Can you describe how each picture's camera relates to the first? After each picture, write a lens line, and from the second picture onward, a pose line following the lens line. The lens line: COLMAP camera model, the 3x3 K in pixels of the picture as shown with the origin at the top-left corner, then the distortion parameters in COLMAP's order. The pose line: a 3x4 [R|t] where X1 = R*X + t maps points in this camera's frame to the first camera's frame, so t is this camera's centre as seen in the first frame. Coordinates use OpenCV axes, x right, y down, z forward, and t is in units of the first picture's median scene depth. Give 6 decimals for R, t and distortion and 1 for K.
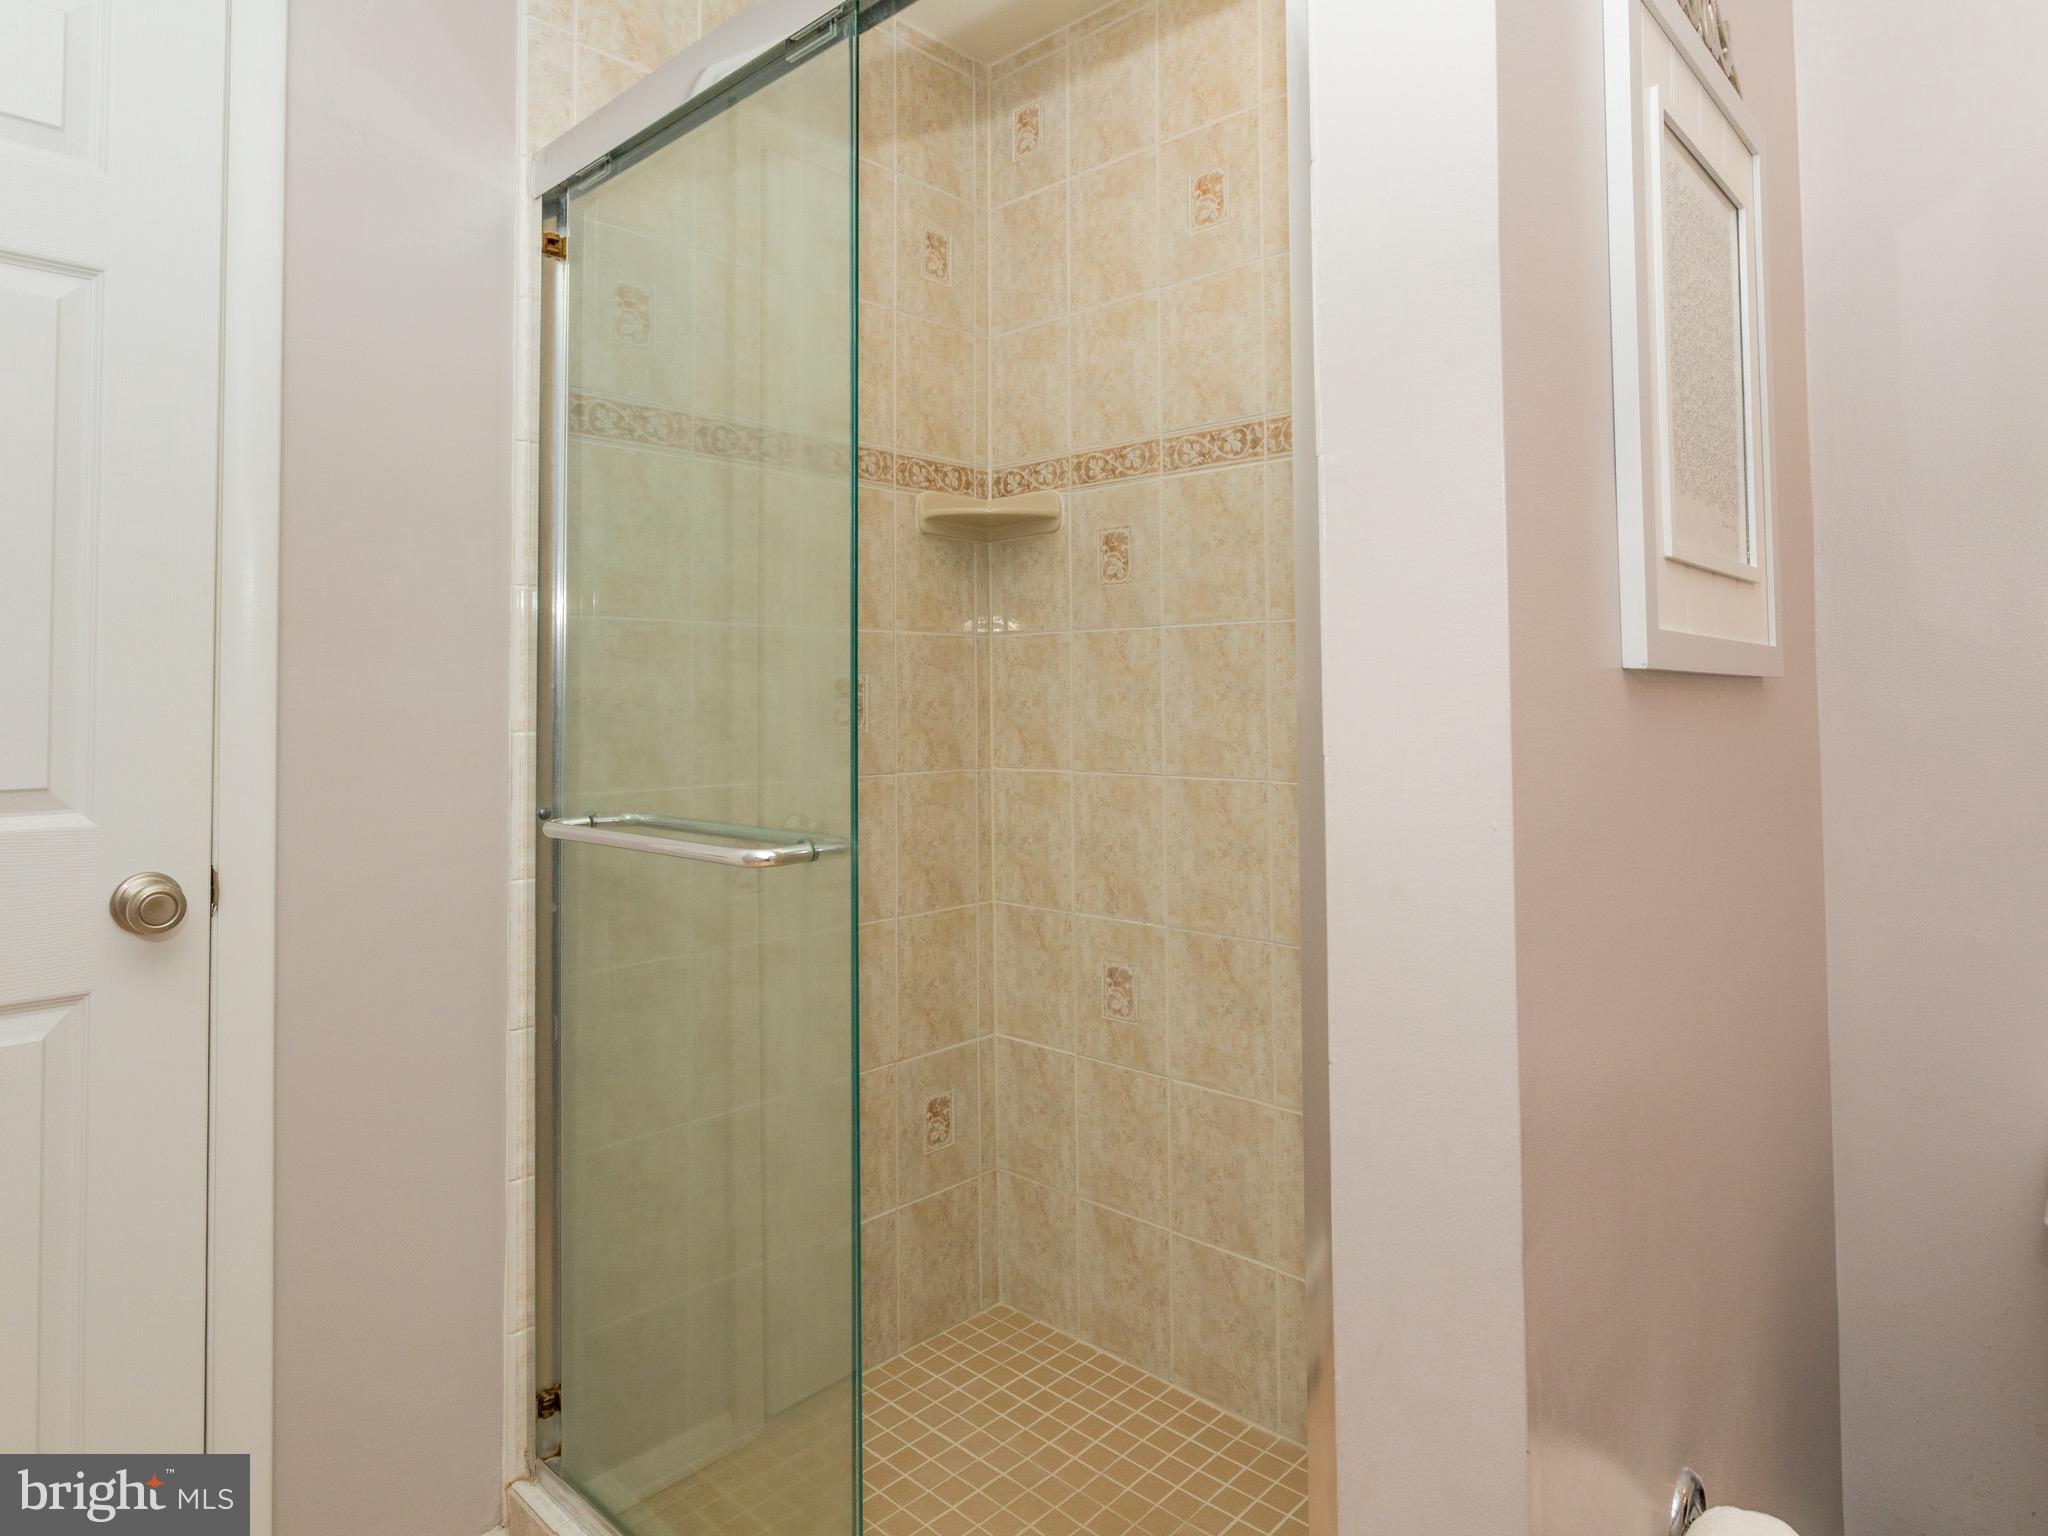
lens RADIAL K [[1178.9, 0, 1027.3], [0, 1178.9, 651.4], [0, 0, 1]] dist [-0.001905, 0.000533]
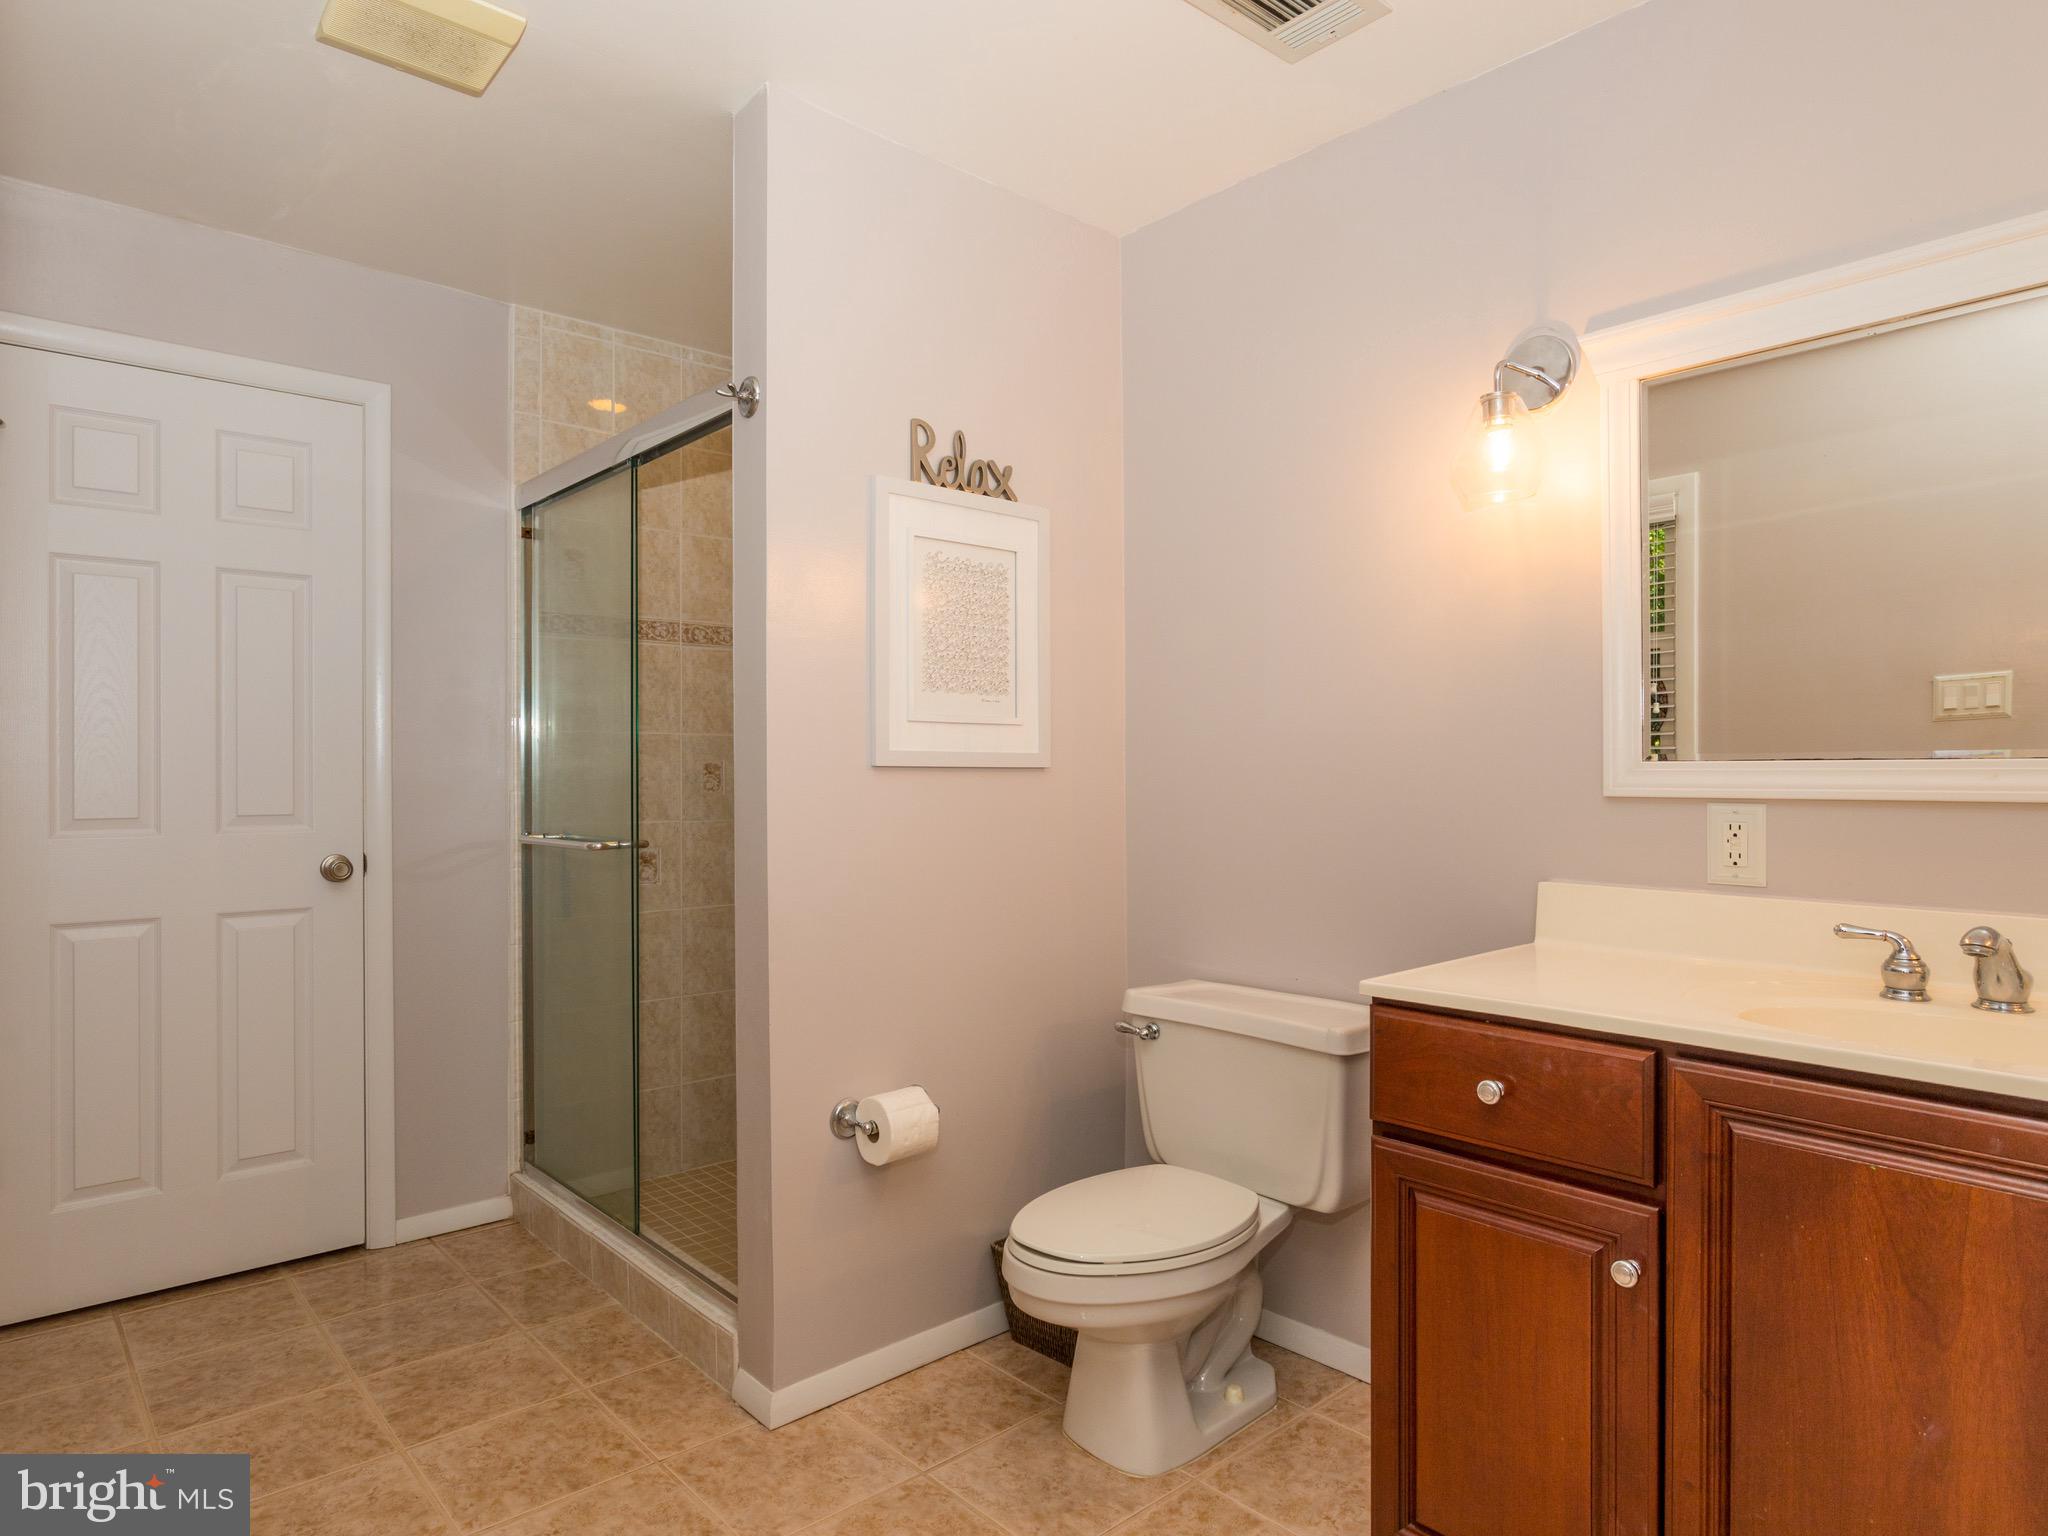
lens RADIAL K [[1200.8, 0, 1024.0], [0, 1200.8, 768.0], [0, 0, 1]] dist [0.000028, -0.000185]
pose [[0.995498, 0.004197, -0.094690, 0.594288], [-0.000985, 0.999423, 0.033937, -0.038525], [0.094777, -0.033691, 0.994928, -0.883205]]
